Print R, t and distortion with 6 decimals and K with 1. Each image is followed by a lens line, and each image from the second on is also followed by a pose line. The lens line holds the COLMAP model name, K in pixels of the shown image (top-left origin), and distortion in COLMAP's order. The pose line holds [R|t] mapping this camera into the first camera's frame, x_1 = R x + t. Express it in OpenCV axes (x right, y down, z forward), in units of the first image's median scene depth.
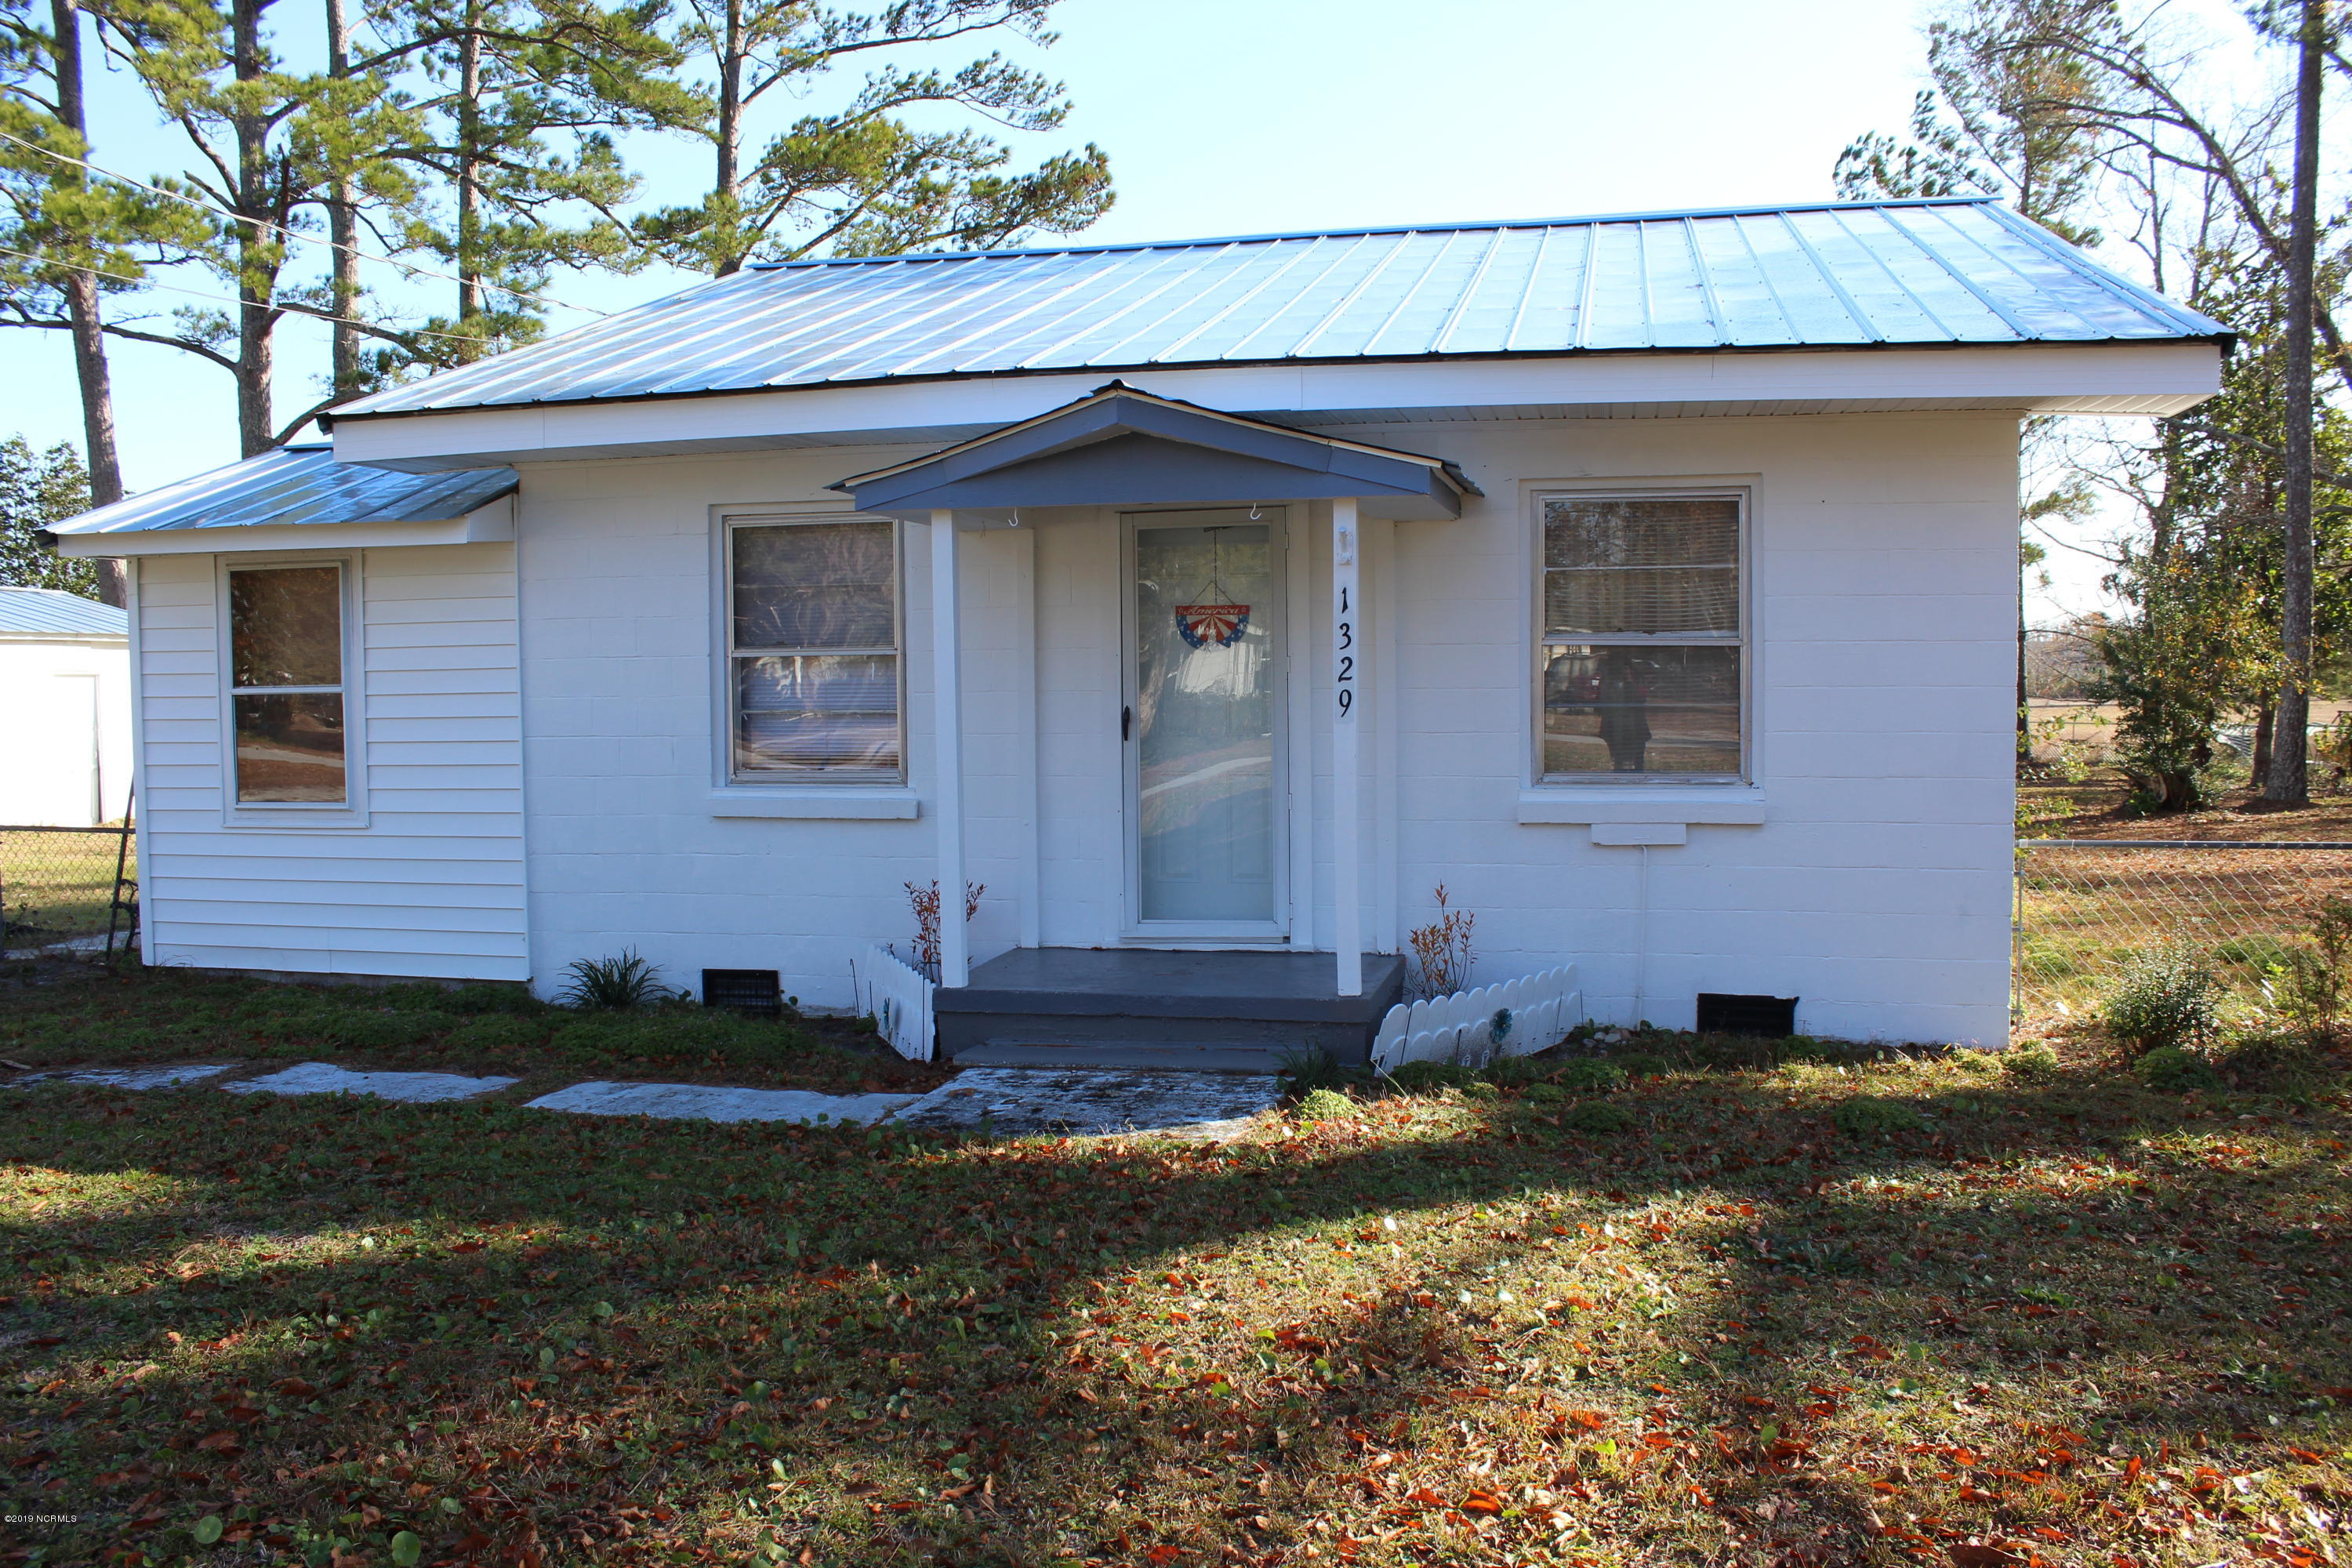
lens RADIAL K [[1929.7, 0, 1187.9], [0, 1929.7, 791.9], [0, 0, 1]] dist [-0.170029, 0.150556]
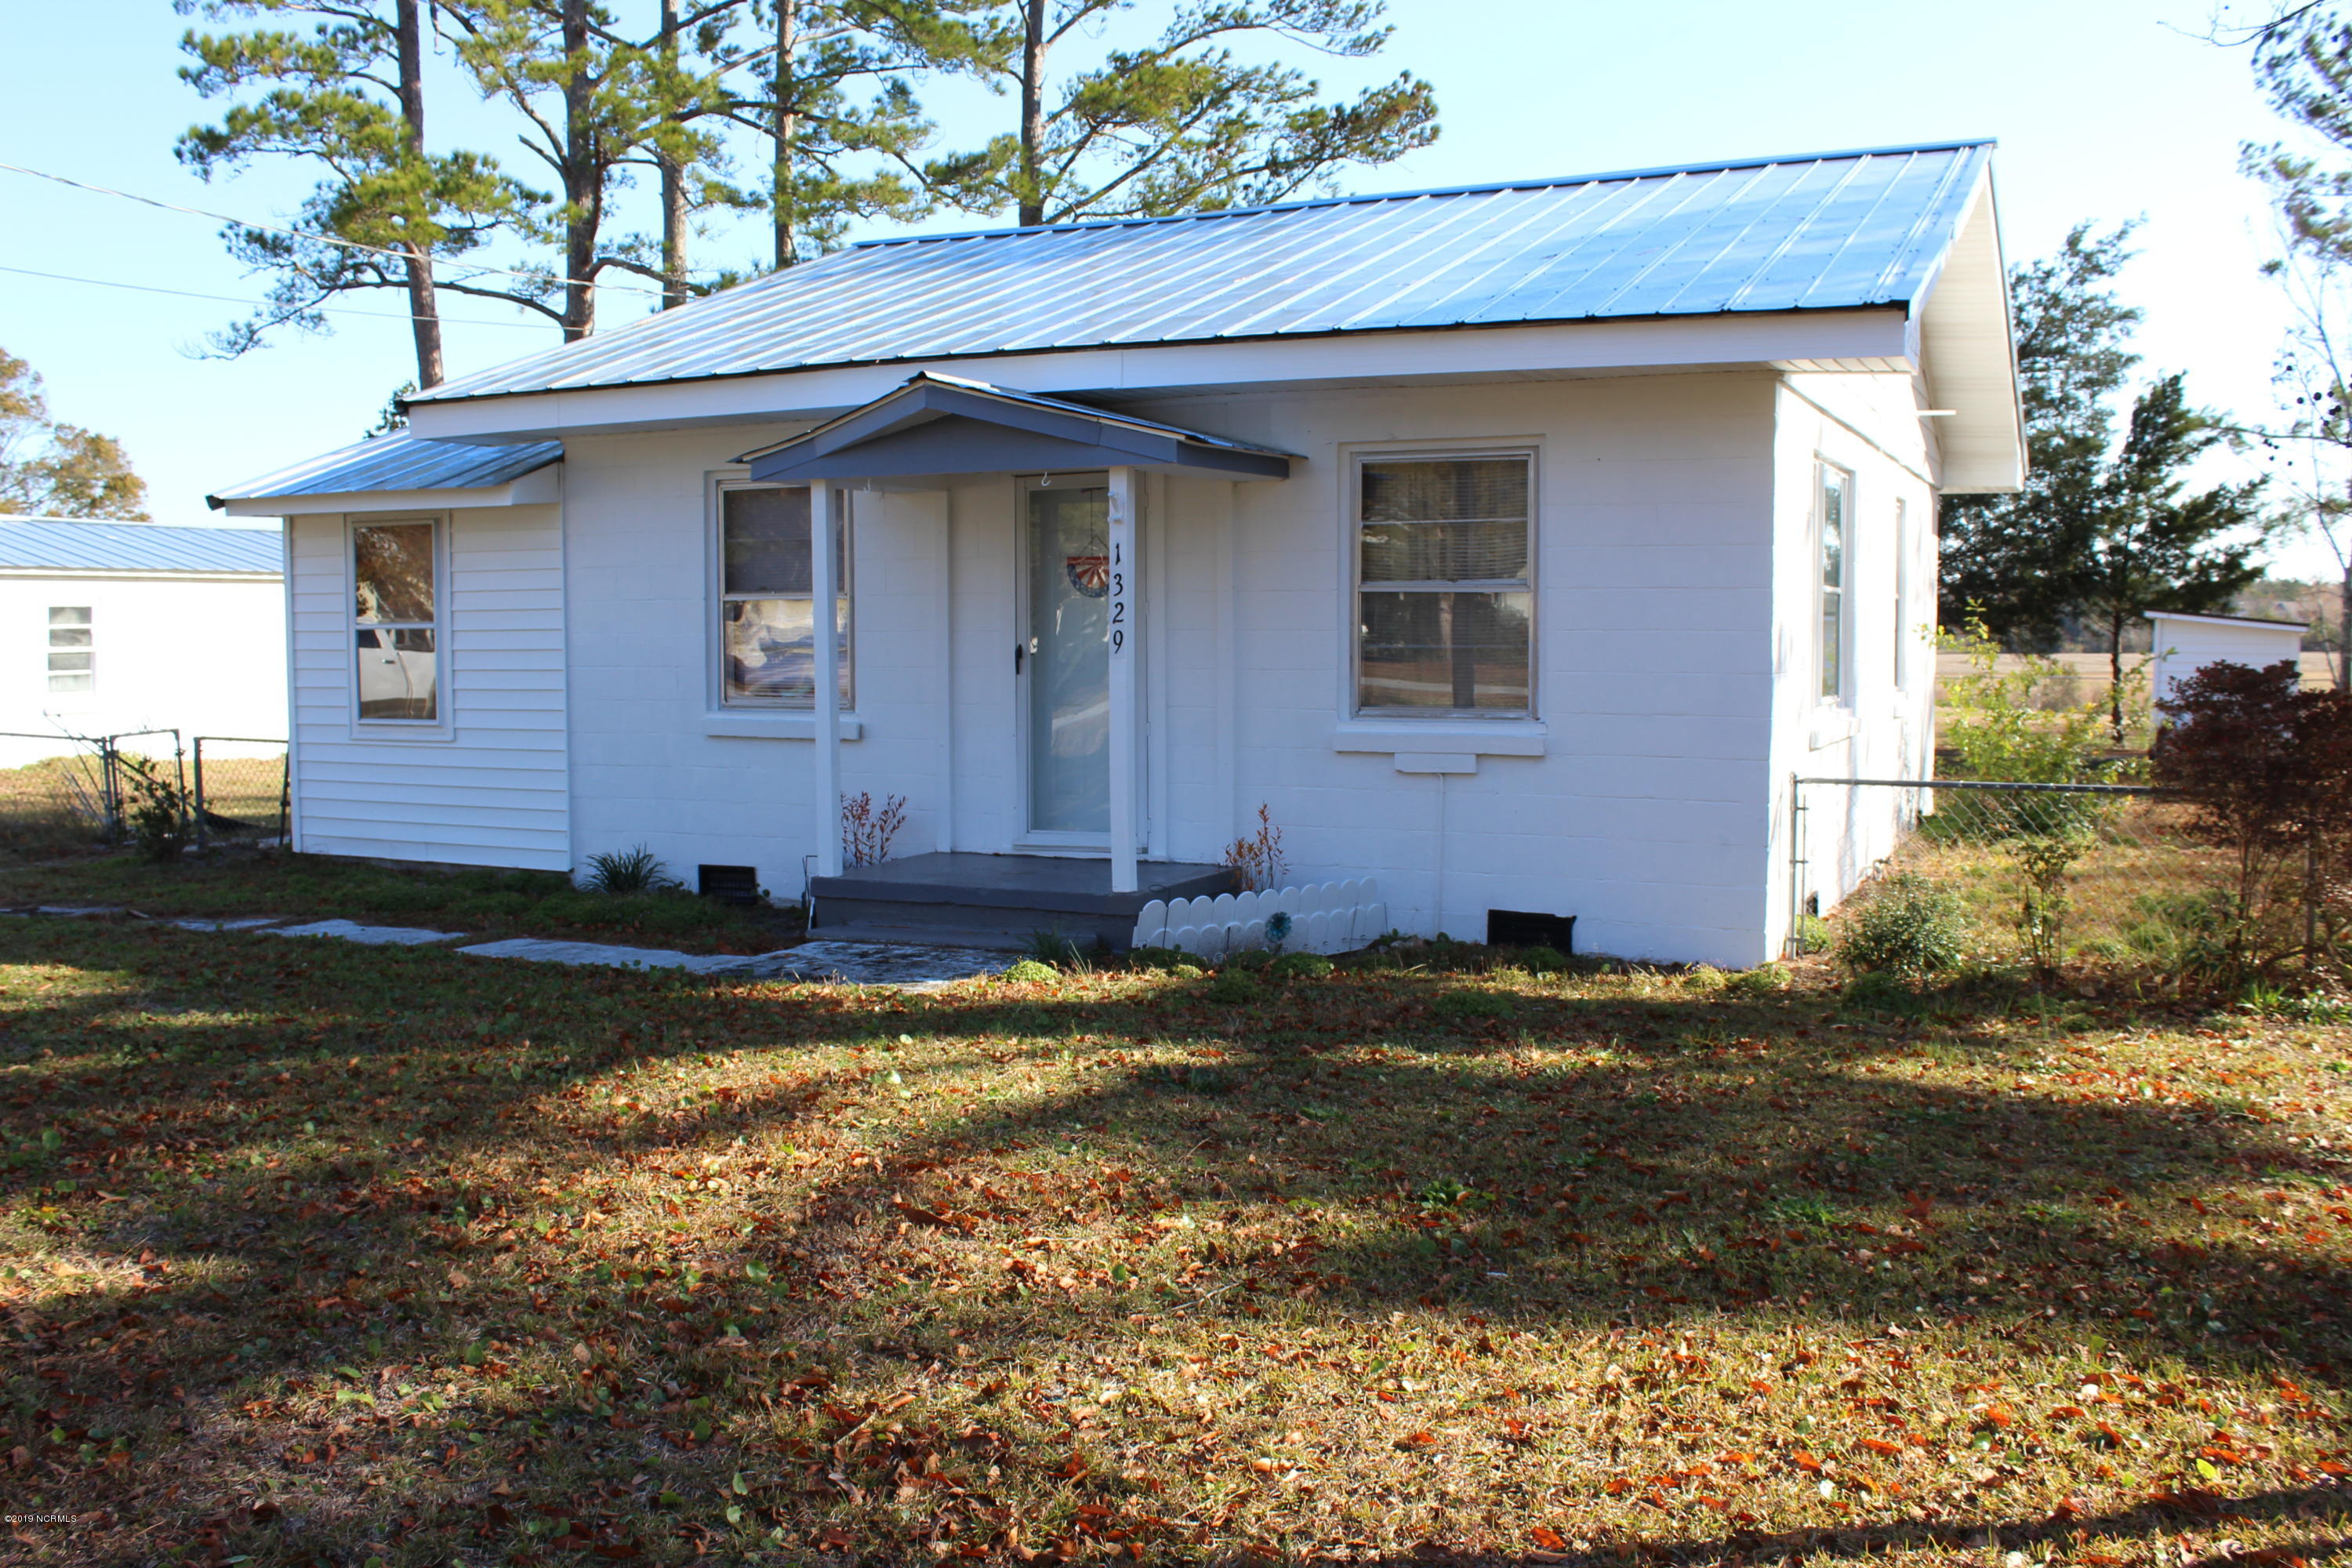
lens RADIAL K [[2066.3, 0, 1176.0], [0, 2066.3, 784.0], [0, 0, 1]] dist [-0.174072, 0.182165]
pose [[0.975930, 0.023473, -0.216819, 0.099541], [-0.019339, 0.999589, 0.021170, 0.003386], [0.217226, -0.016468, 0.975982, -0.055927]]
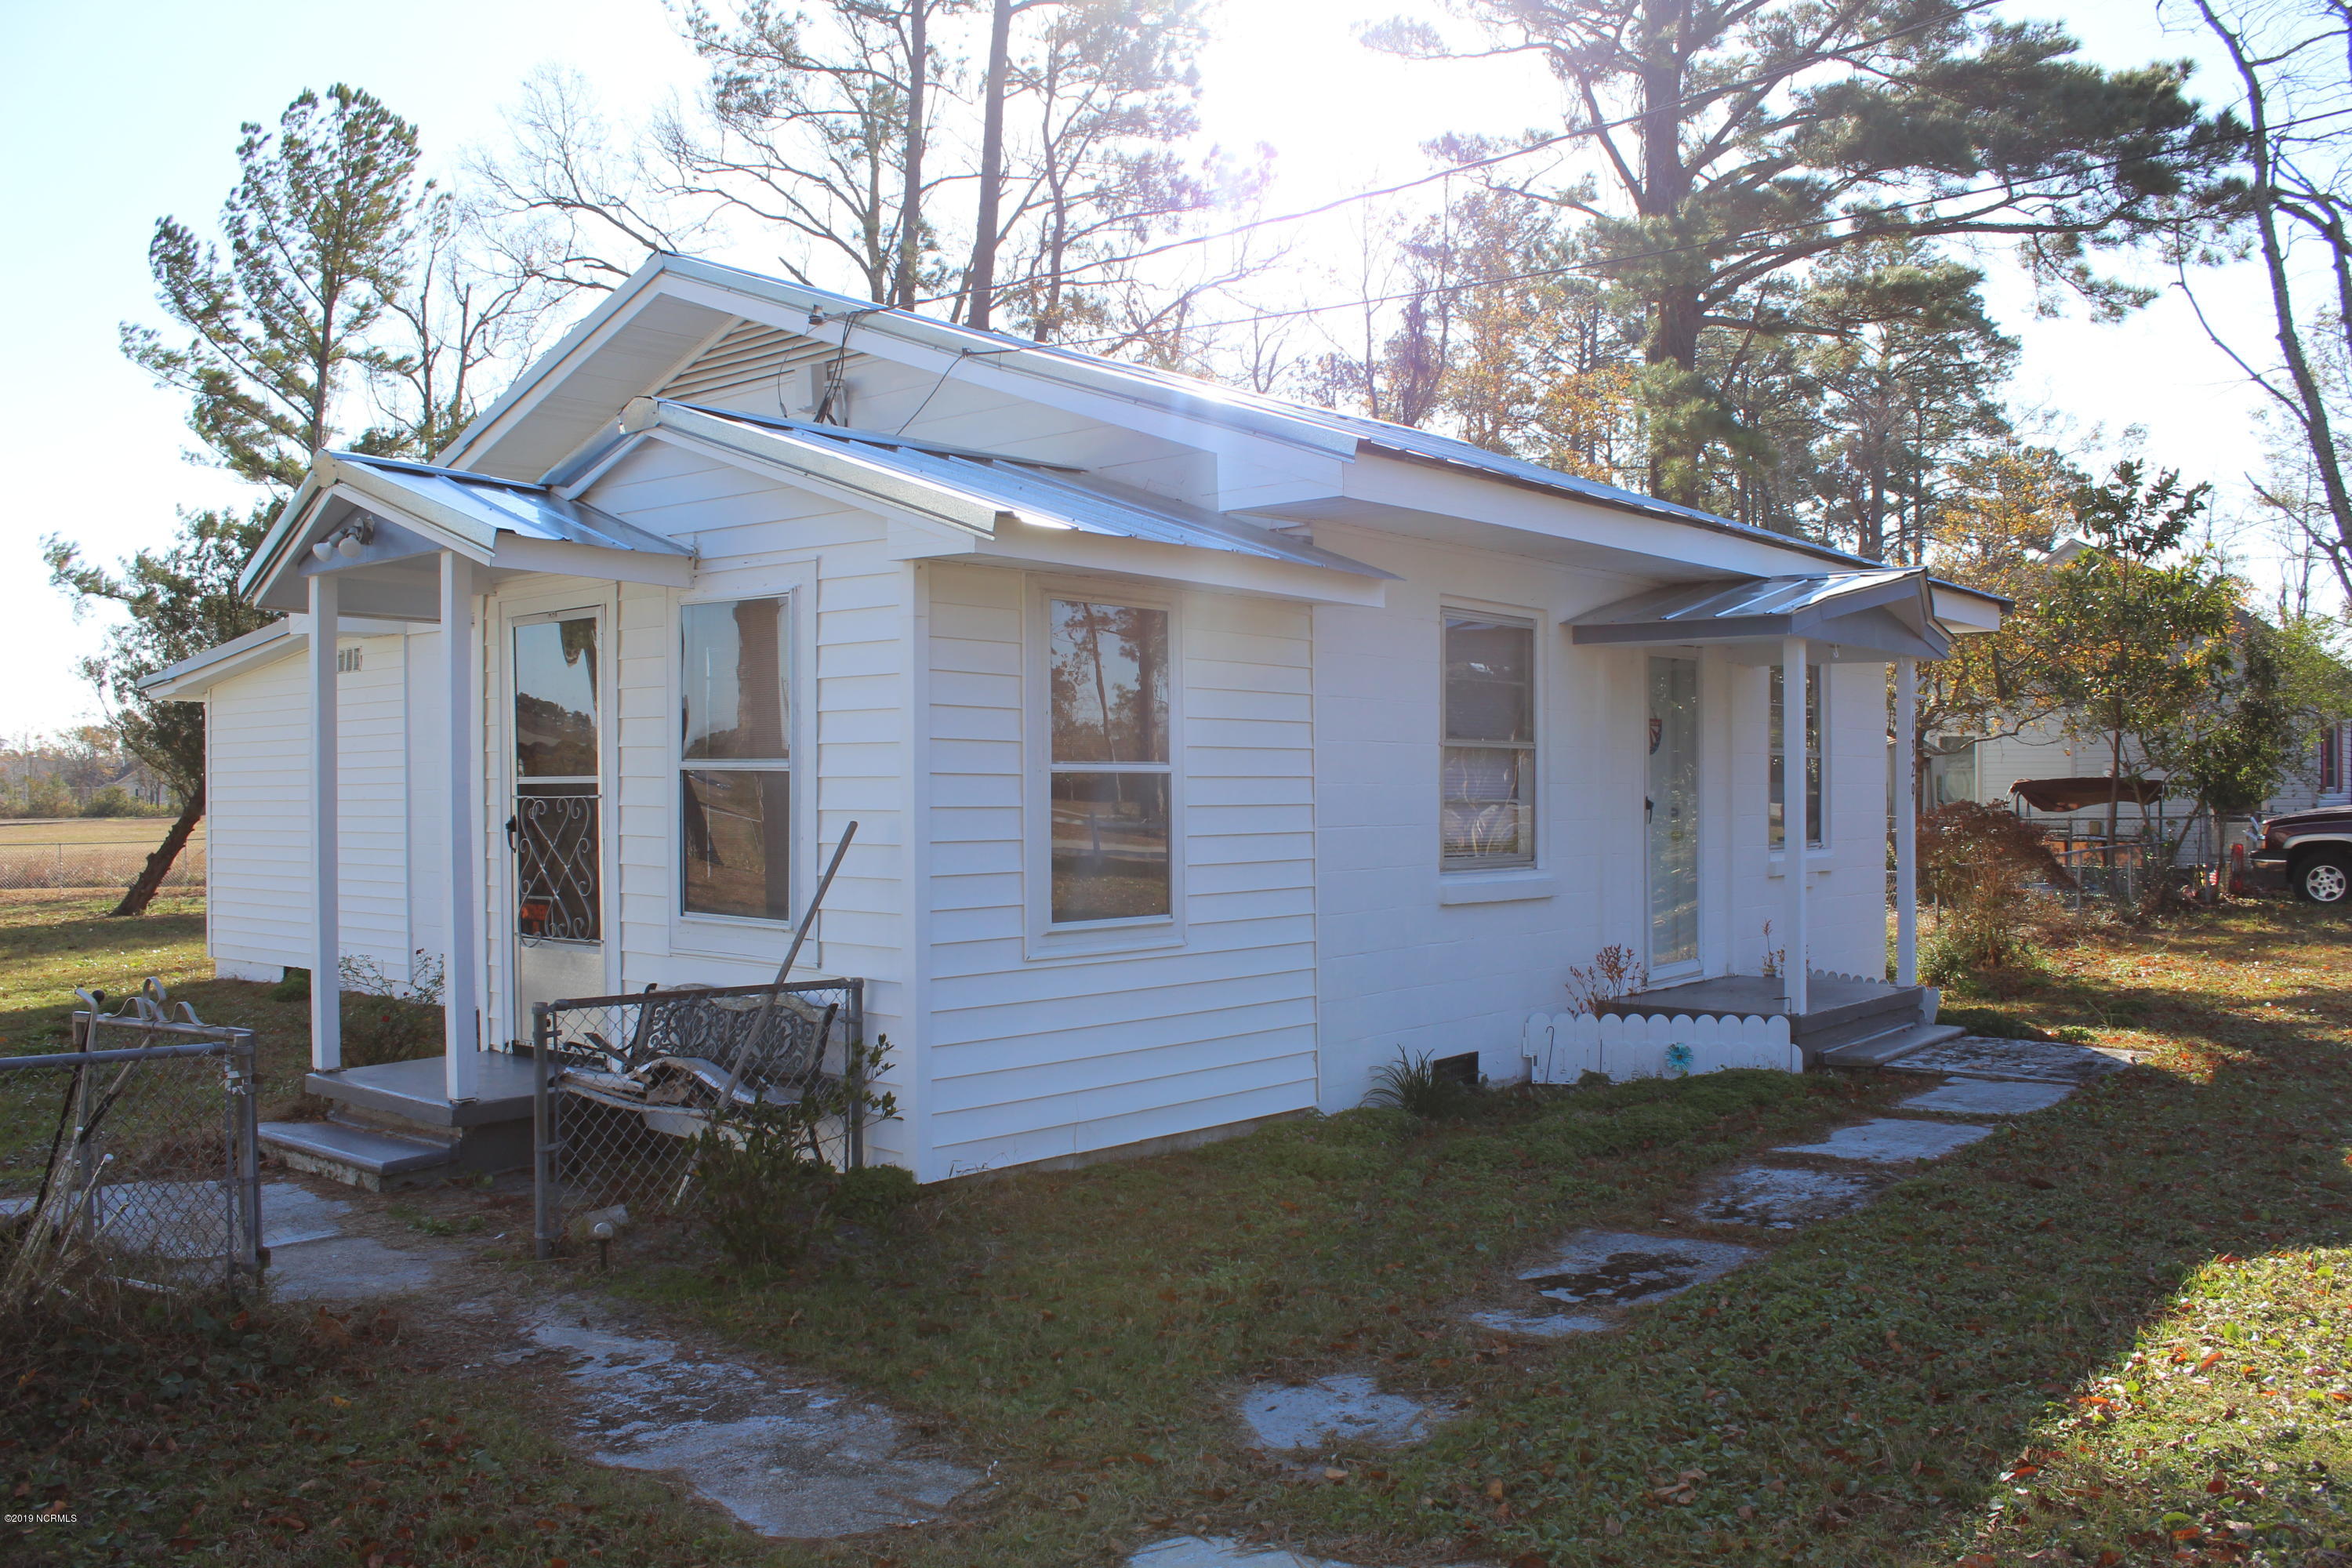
lens RADIAL K [[1929.7, 0, 1187.9], [0, 1929.7, 791.9], [0, 0, 1]] dist [-0.170029, 0.150556]
pose [[0.485461, 0.006227, 0.874236, -0.379688], [0.047689, 0.998297, -0.033593, -0.005880], [-0.872957, 0.057999, 0.484338, 0.201990]]
